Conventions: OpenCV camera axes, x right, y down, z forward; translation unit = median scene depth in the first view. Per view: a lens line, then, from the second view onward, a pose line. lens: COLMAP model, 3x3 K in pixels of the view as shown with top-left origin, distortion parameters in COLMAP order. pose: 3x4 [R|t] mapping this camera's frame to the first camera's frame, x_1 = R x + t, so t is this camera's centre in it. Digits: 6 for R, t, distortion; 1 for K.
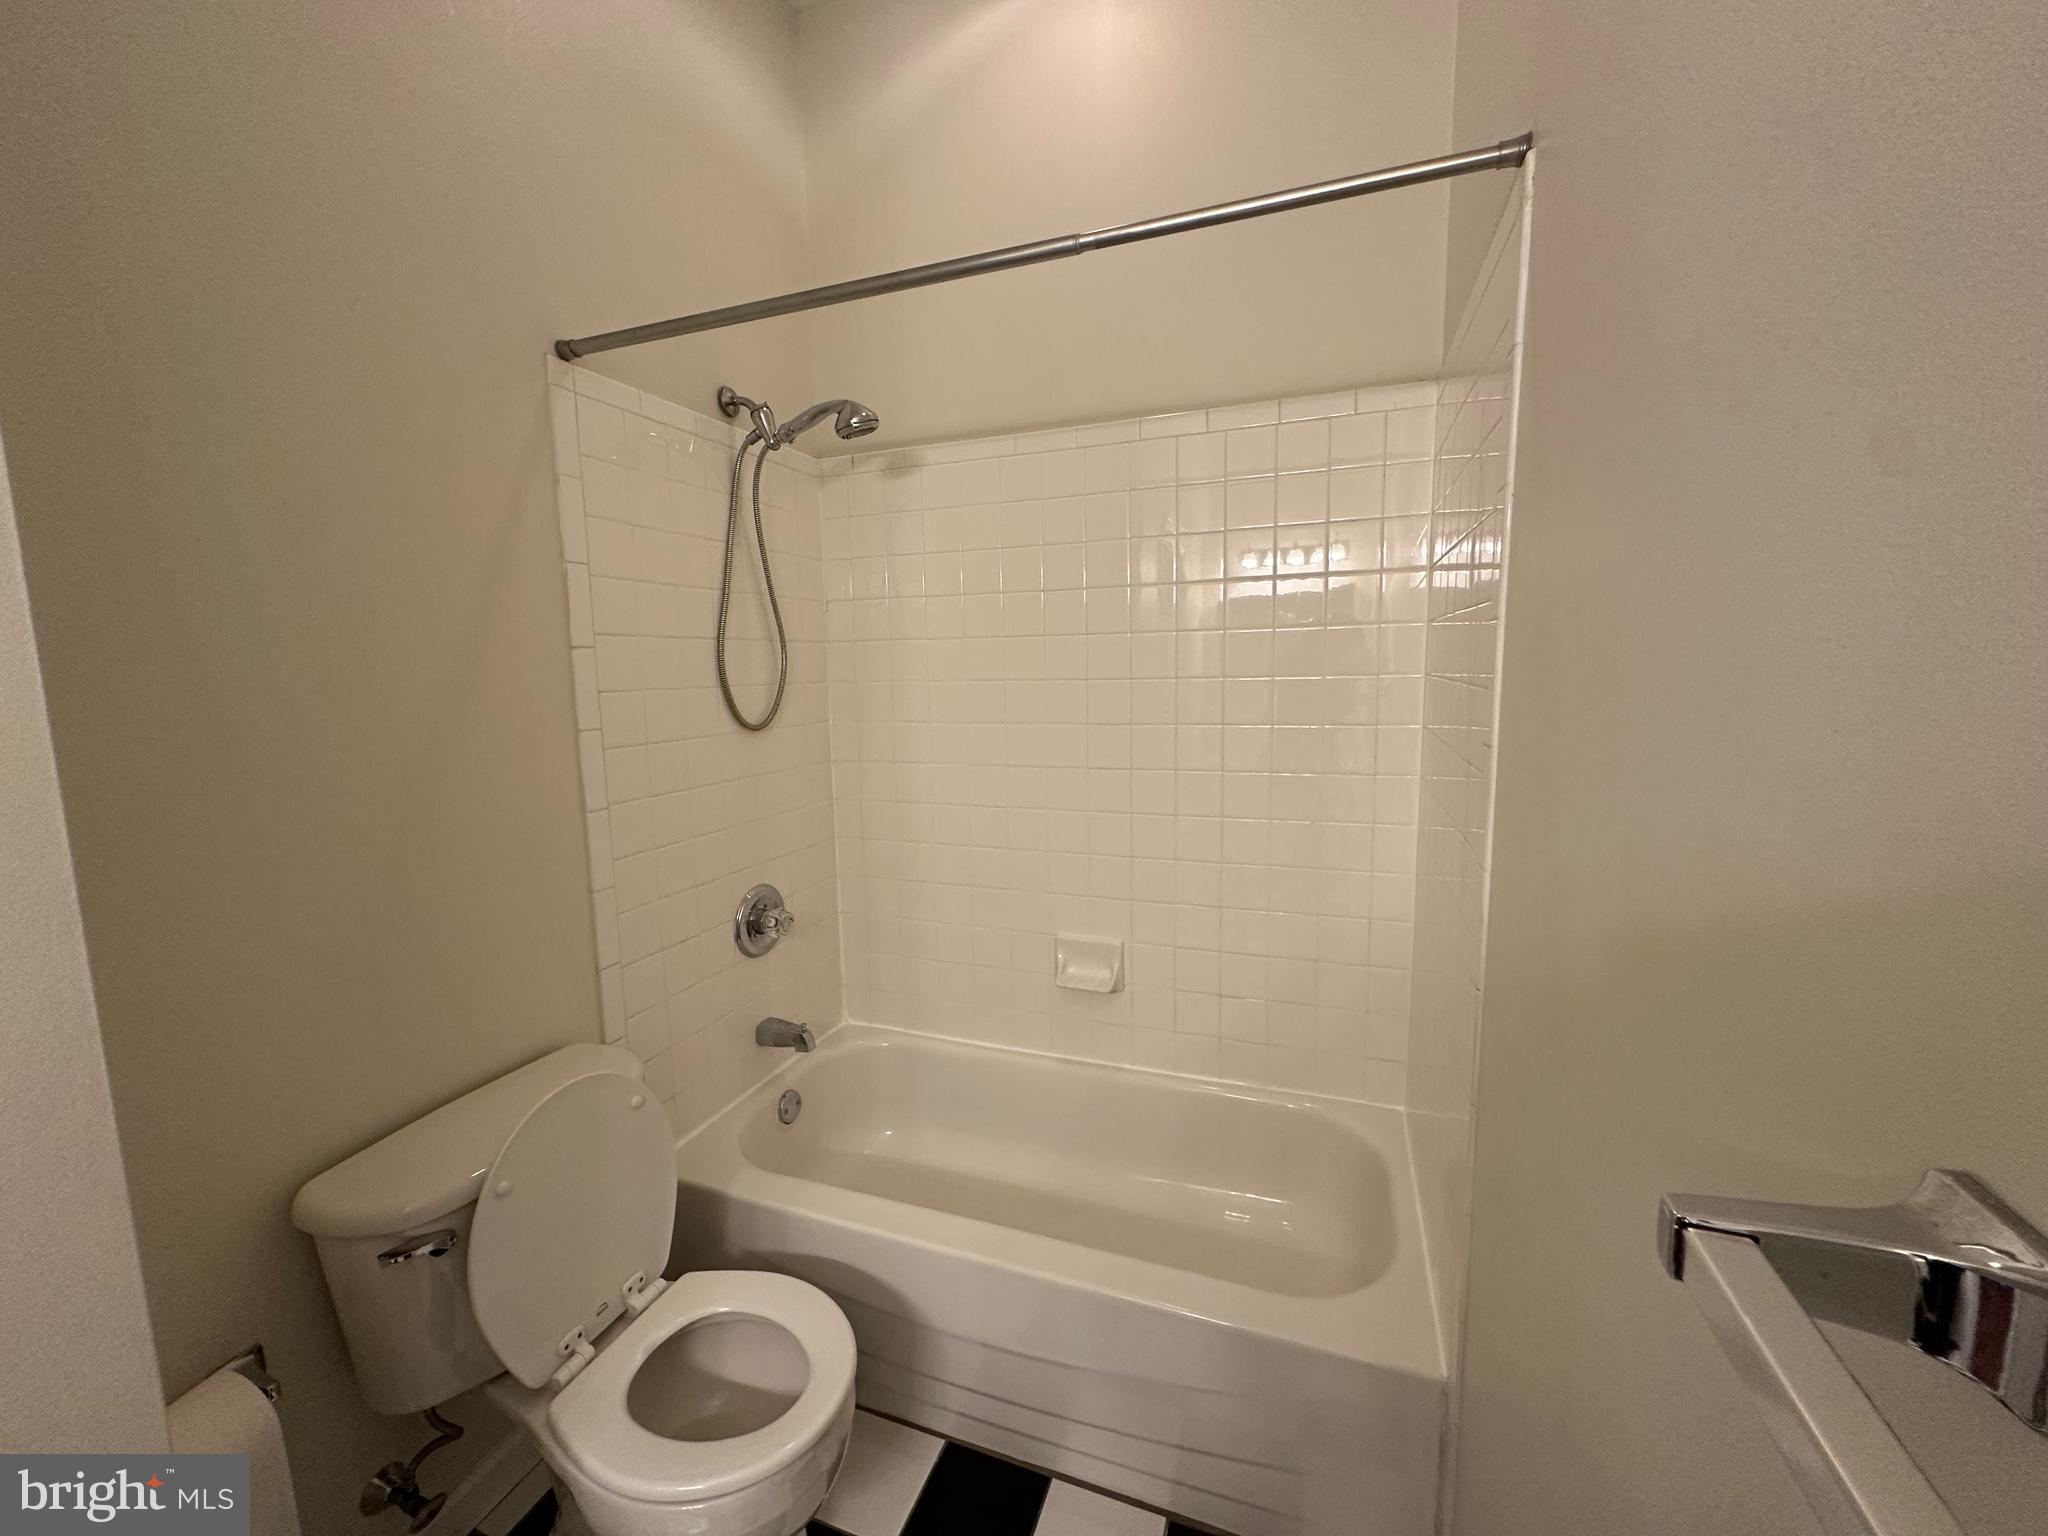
lens RADIAL K [[818.4, 0, 1017.4], [0, 818.4, 775.1], [0, 0, 1]] dist [0.003490, 0.000208]
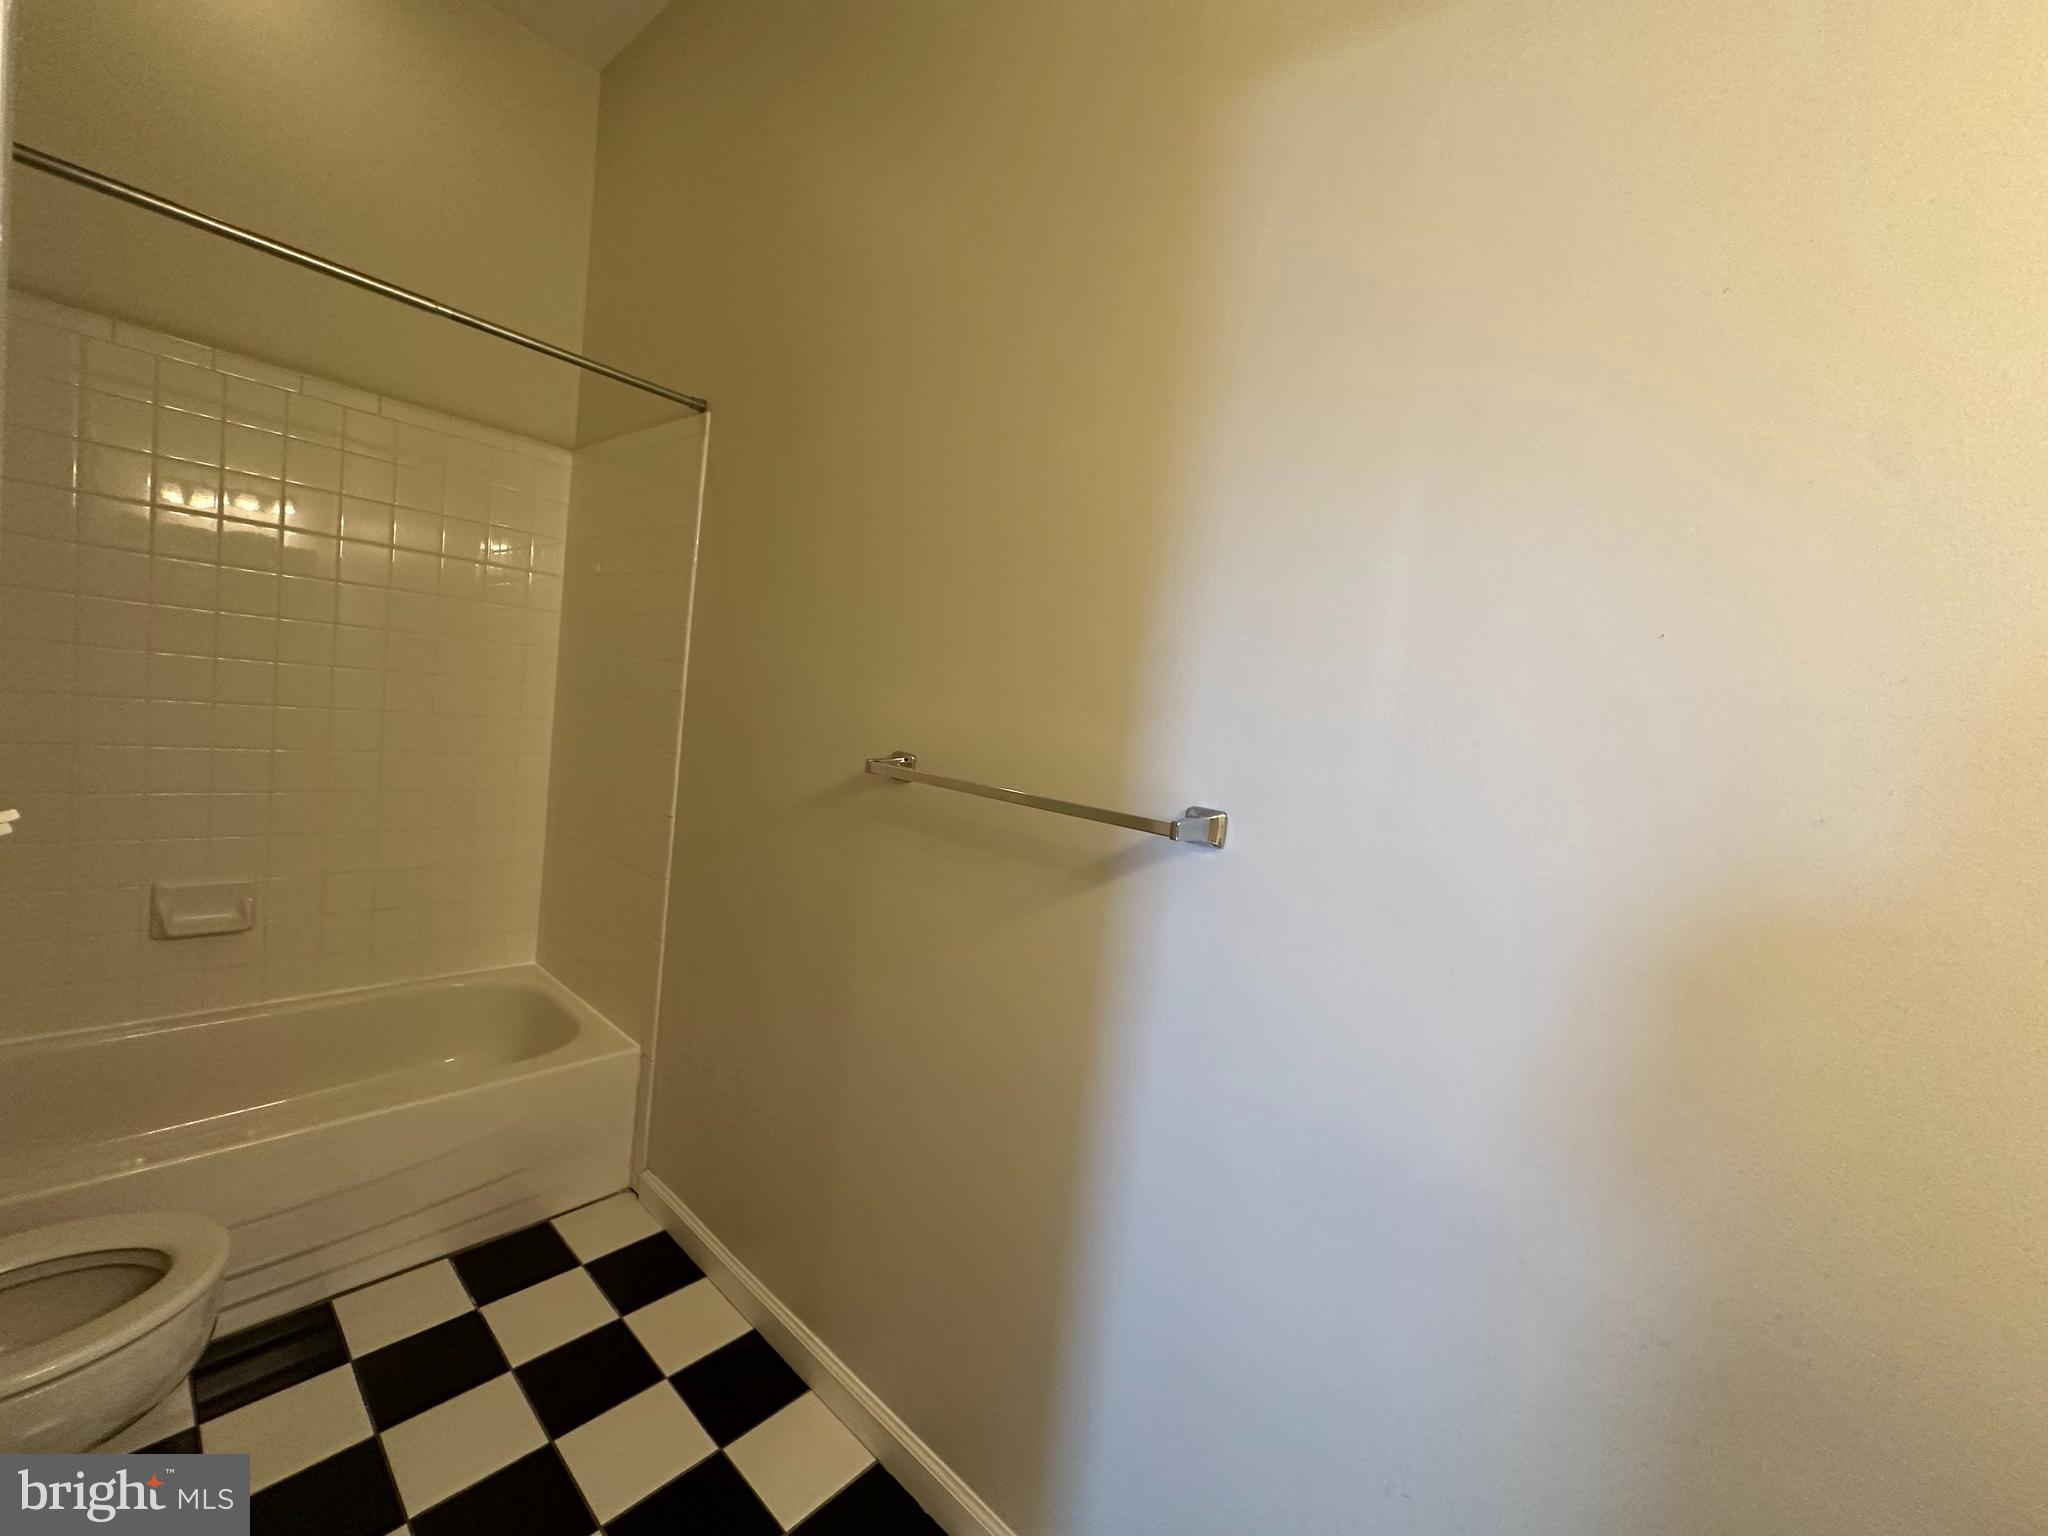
lens RADIAL K [[818.4, 0, 1019.3], [0, 818.4, 768.2], [0, 0, 1]] dist [0.003490, 0.000208]
pose [[0.339777, -0.017002, 0.940352, -0.482419], [0.023359, 0.999681, 0.009635, 0.080747], [-0.940216, 0.018692, 0.340066, -0.210193]]
